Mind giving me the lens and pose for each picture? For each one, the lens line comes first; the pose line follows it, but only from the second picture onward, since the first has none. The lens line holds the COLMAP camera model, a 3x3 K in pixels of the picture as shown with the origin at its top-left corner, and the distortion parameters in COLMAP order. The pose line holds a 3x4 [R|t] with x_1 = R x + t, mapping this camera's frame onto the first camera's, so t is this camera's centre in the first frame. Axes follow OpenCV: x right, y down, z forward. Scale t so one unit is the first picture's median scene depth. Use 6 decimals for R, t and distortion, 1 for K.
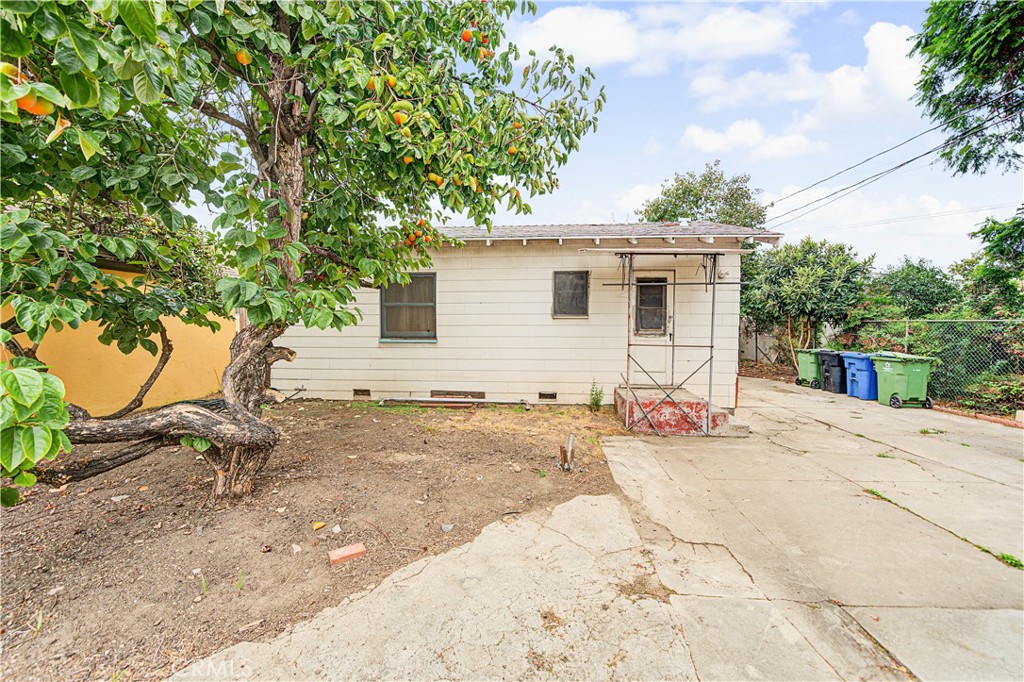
lens RADIAL K [[369.1, 0, 512.0], [0, 369.1, 341.0], [0, 0, 1]] dist [-0.022391, 0.000191]
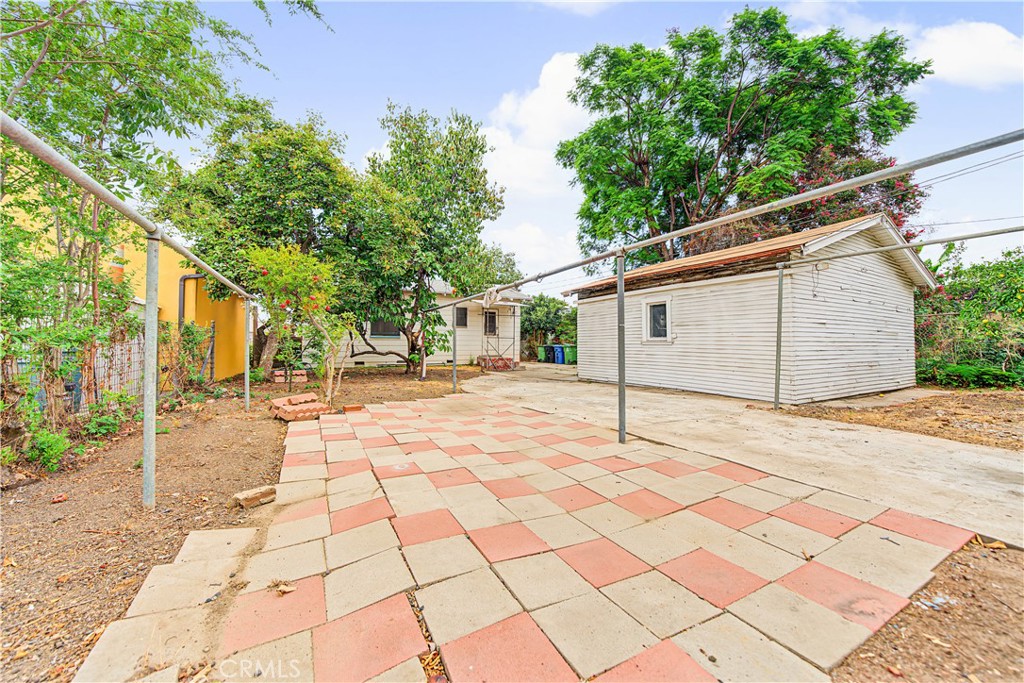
lens RADIAL K [[361.0, 0, 510.5], [0, 361.0, 336.8], [0, 0, 1]] dist [-0.020714, 0.001634]
pose [[0.830406, 0.011146, 0.557048, -0.858058], [0.015170, 0.998977, -0.042602, 0.100276], [-0.556953, 0.043827, 0.829387, -1.085236]]
